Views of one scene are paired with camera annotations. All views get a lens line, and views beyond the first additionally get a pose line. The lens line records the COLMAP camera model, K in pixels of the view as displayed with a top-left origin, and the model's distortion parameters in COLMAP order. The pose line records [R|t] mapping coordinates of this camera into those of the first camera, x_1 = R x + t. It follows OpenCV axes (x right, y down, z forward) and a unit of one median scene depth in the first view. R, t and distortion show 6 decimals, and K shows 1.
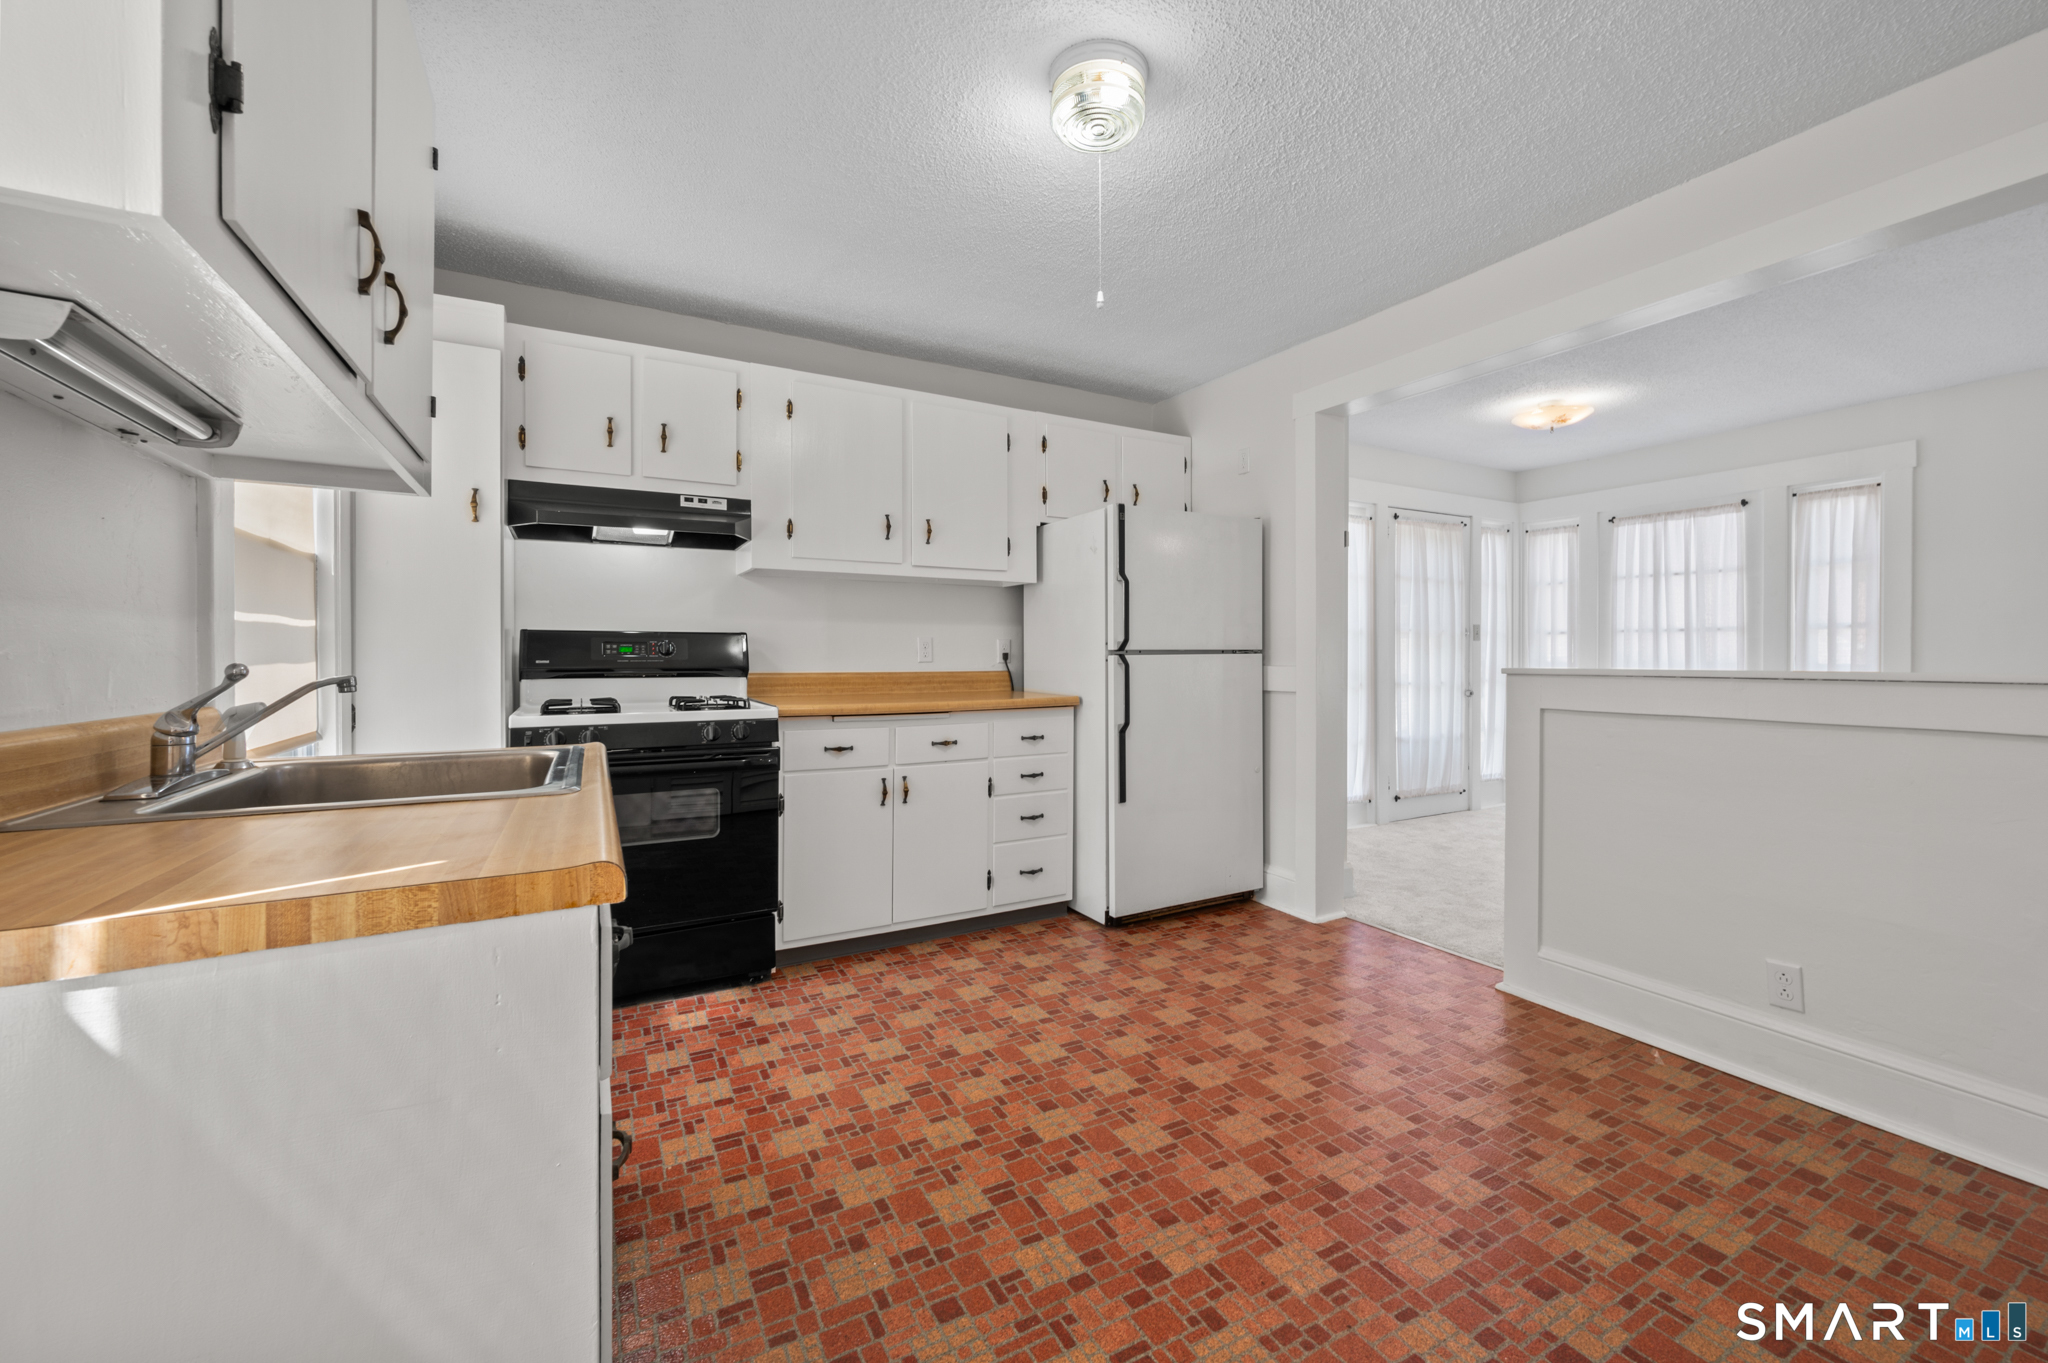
lens RADIAL K [[817.1, 0, 1027.4], [0, 817.1, 667.6], [0, 0, 1]] dist [0.000041, -0.000050]
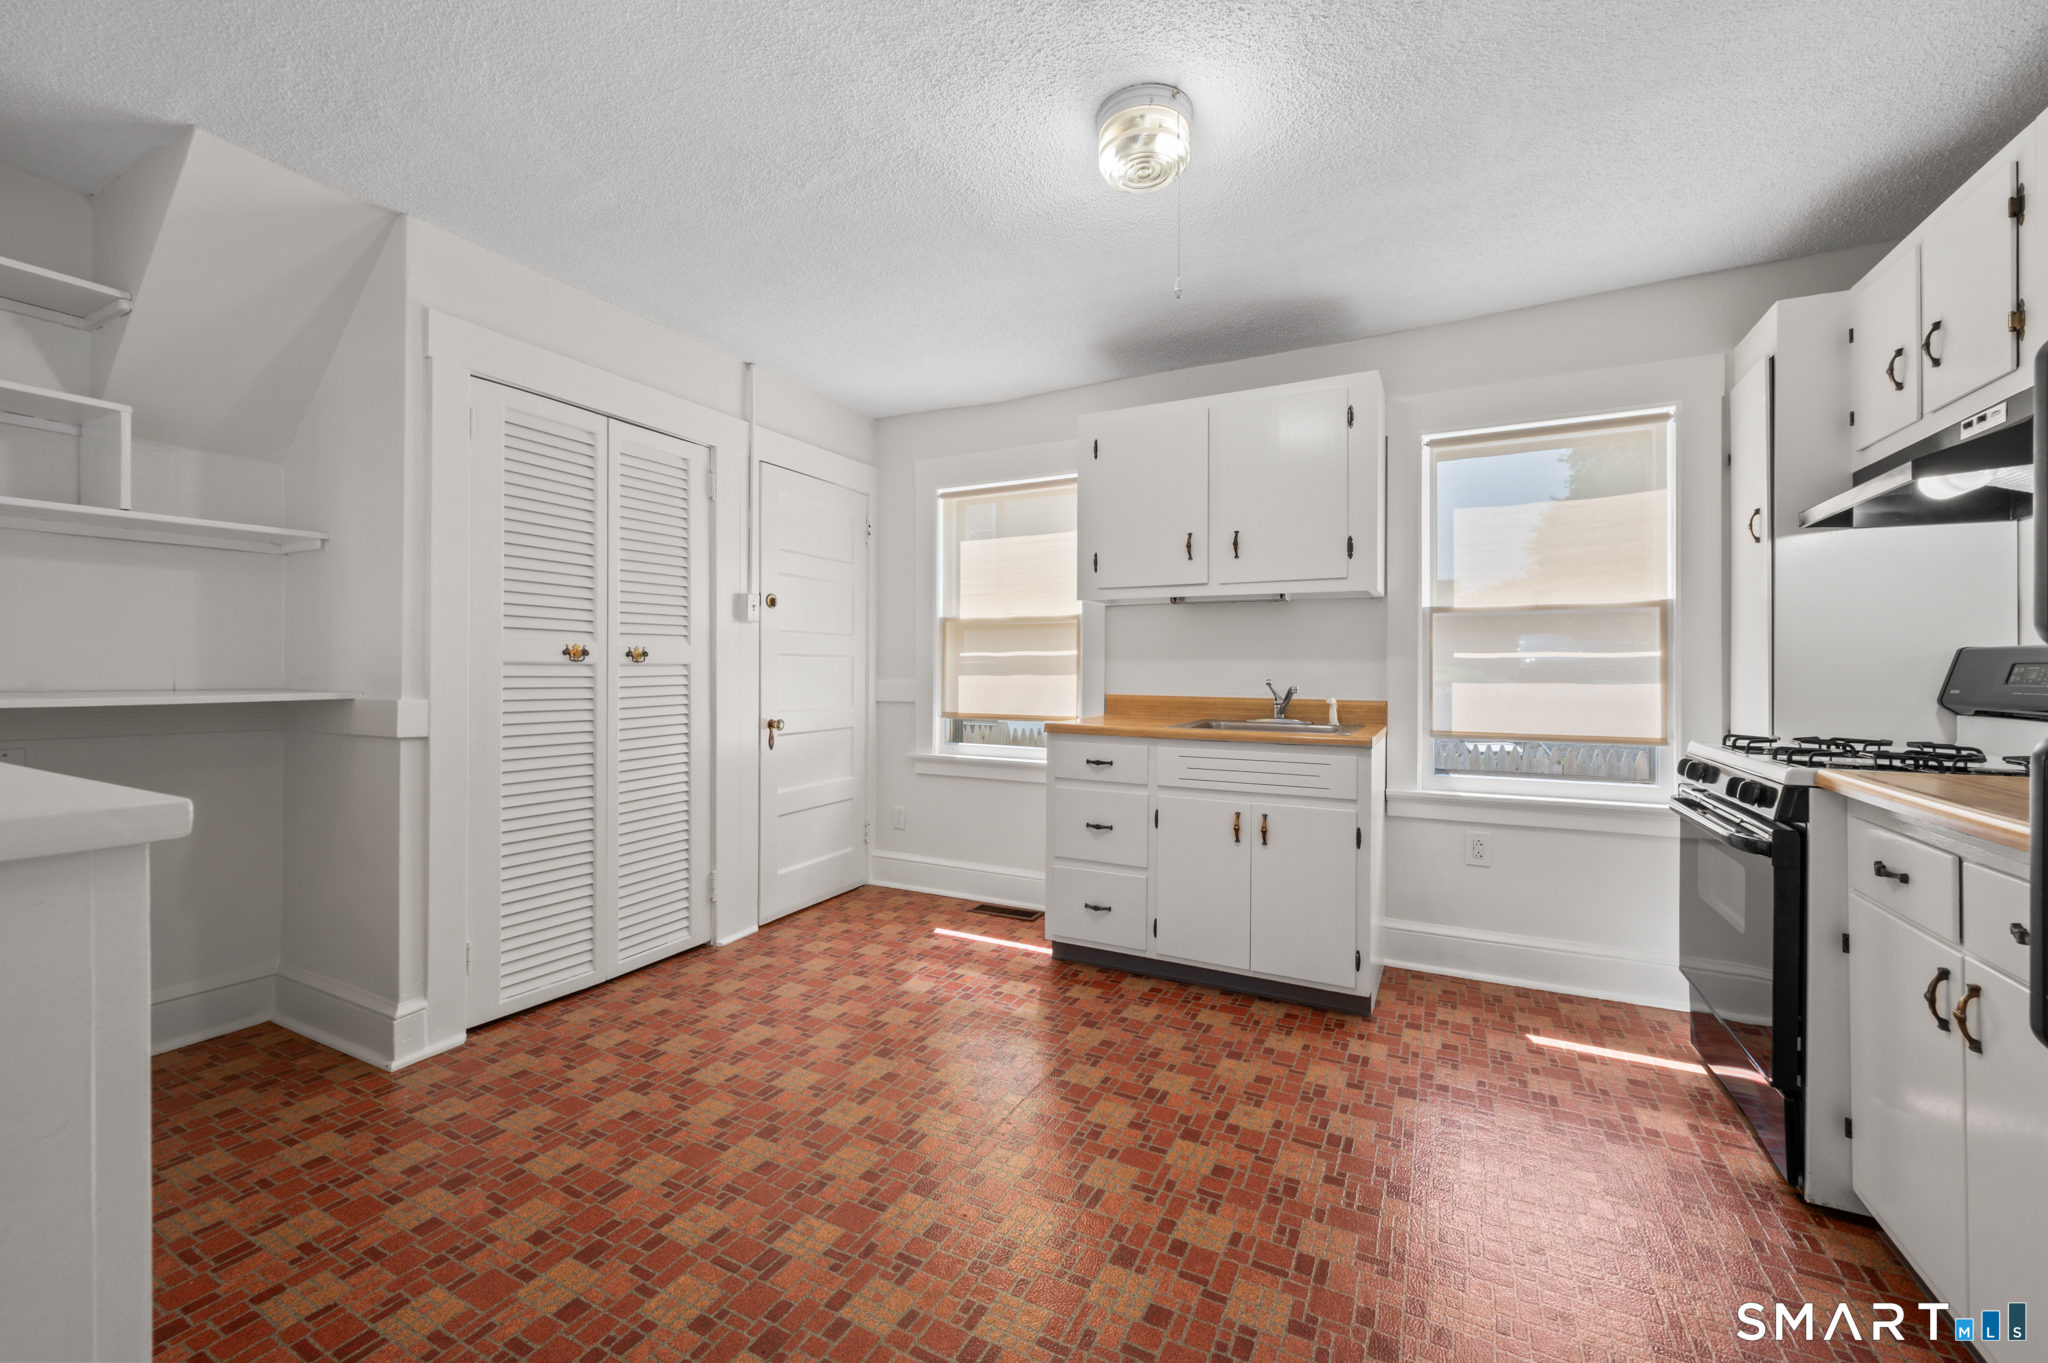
lens RADIAL K [[817.1, 0, 1027.4], [0, 817.1, 667.6], [0, 0, 1]] dist [0.000041, -0.000050]
pose [[-0.830647, -0.004454, -0.556781, 0.786218], [-0.013165, 0.999846, 0.011643, -0.040853], [0.556643, 0.017001, -0.830578, 1.784089]]
